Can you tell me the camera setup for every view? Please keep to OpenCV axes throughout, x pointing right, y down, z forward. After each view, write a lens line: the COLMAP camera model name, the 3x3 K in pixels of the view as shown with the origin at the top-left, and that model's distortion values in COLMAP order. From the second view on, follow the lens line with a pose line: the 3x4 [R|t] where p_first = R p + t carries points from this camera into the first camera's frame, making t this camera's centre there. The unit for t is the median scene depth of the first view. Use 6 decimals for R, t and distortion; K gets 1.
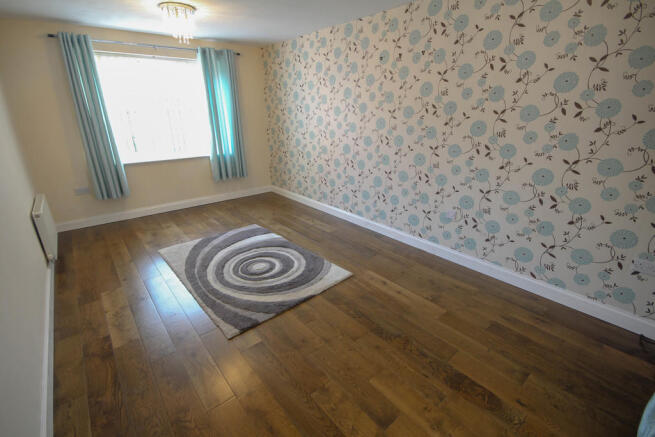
lens RADIAL K [[302.1, 0, 328.3], [0, 302.1, 218.9], [0, 0, 1]] dist [0.002286, -0.000178]
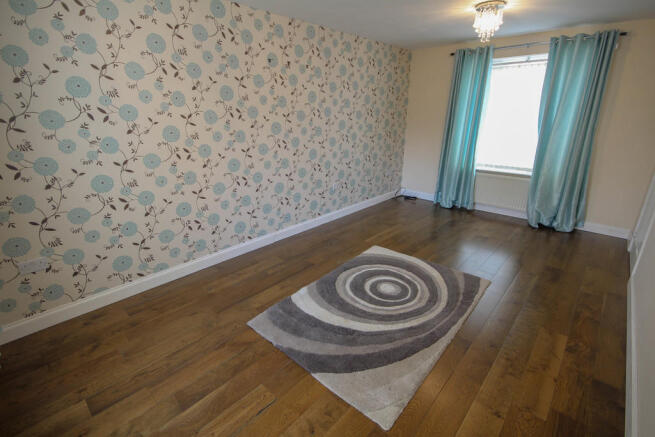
lens RADIAL K [[302.1, 0, 328.3], [0, 302.1, 218.9], [0, 0, 1]] dist [0.002286, -0.000178]
pose [[-0.122429, -0.331962, 0.935314, -0.791524], [0.345522, 0.869192, 0.353722, -0.323442], [-0.930390, 0.366478, 0.008286, 0.877004]]
